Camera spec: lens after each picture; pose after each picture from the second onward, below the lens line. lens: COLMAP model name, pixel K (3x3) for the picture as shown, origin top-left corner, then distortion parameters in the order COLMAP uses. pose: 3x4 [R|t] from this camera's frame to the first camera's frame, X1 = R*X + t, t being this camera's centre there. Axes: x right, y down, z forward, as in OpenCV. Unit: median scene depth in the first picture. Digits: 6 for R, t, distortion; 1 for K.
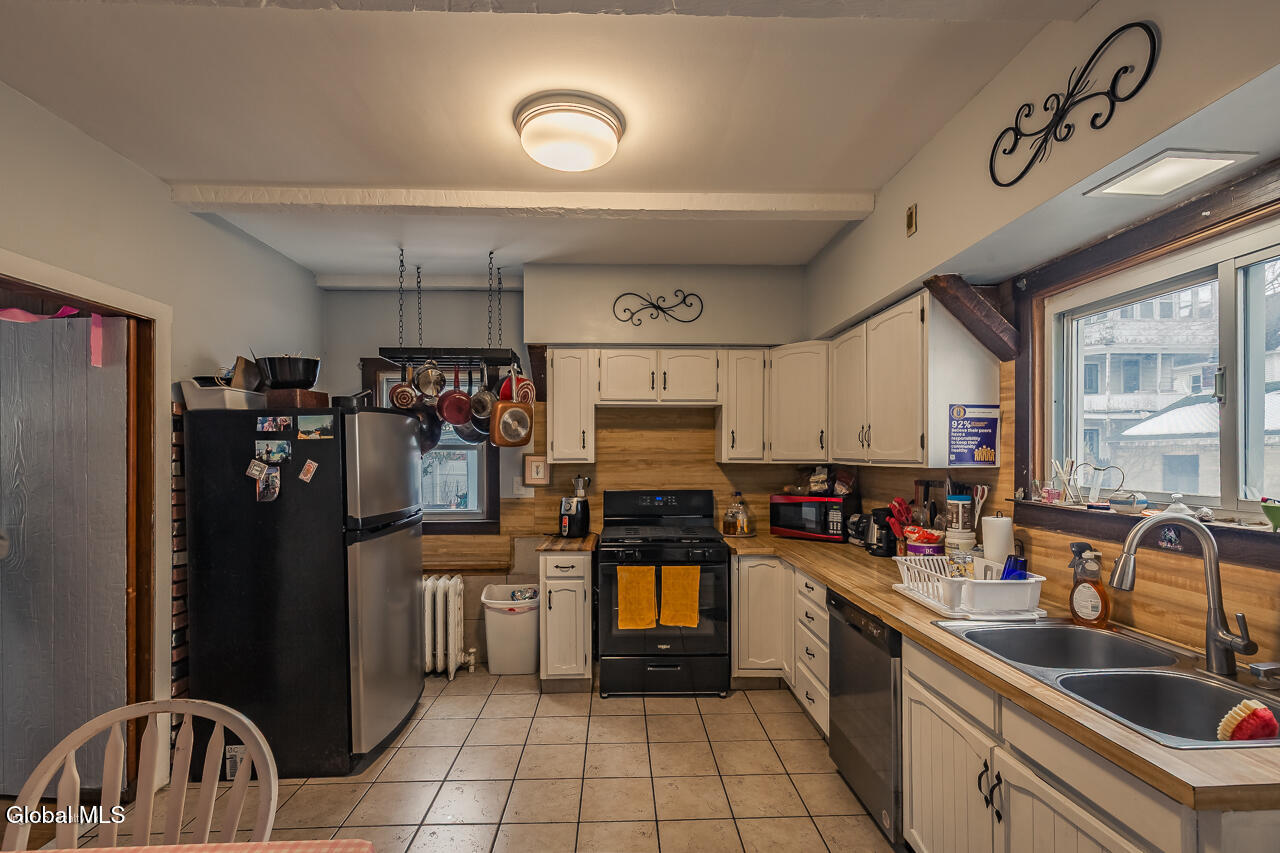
lens RADIAL K [[572.0, 0, 635.6], [0, 572.0, 471.8], [0, 0, 1]] dist [0.000686, -0.000147]
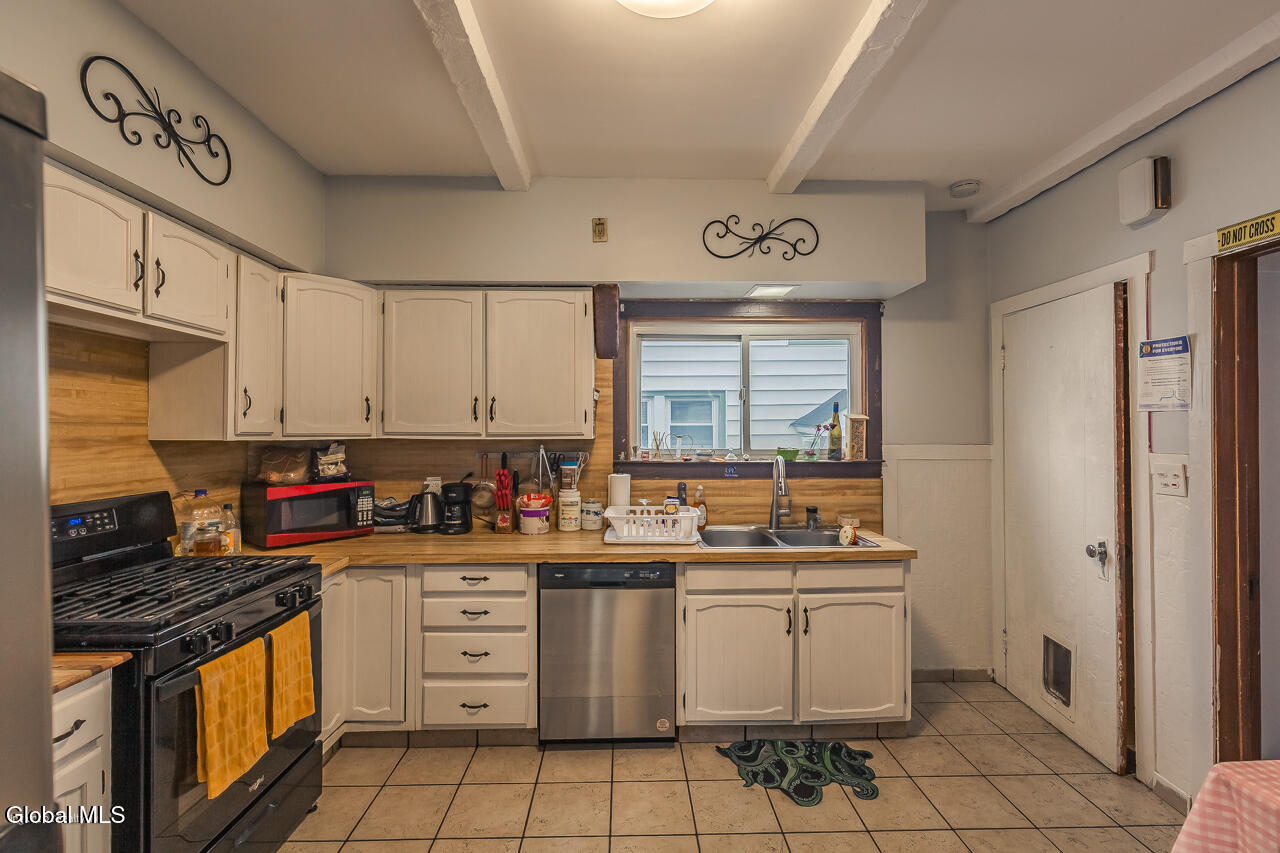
lens RADIAL K [[574.4, 0, 635.6], [0, 574.4, 437.1], [0, 0, 1]] dist [0.002230, -0.000097]
pose [[0.009903, -0.009075, 0.999910, -0.459341], [0.031415, 0.999468, 0.008760, -0.012025], [-0.999457, 0.031325, 0.010183, 0.601287]]
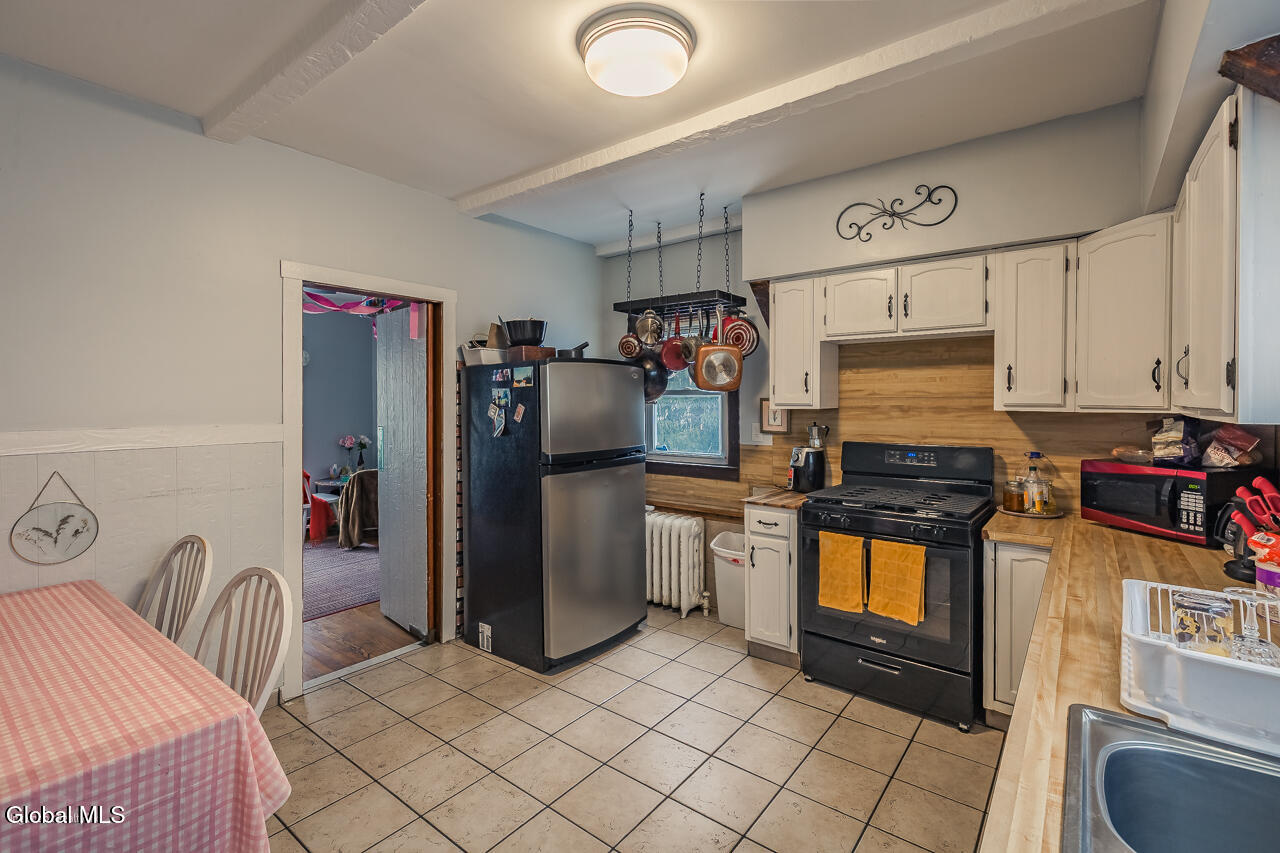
lens RADIAL K [[572.6, 0, 639.1], [0, 572.6, 421.9], [0, 0, 1]] dist [0.005057, -0.000275]
pose [[0.768363, 0.024008, -0.639564, 0.285148], [-0.018475, 0.999712, 0.015332, -0.004426], [0.639747, 0.000036, 0.768585, 0.163747]]
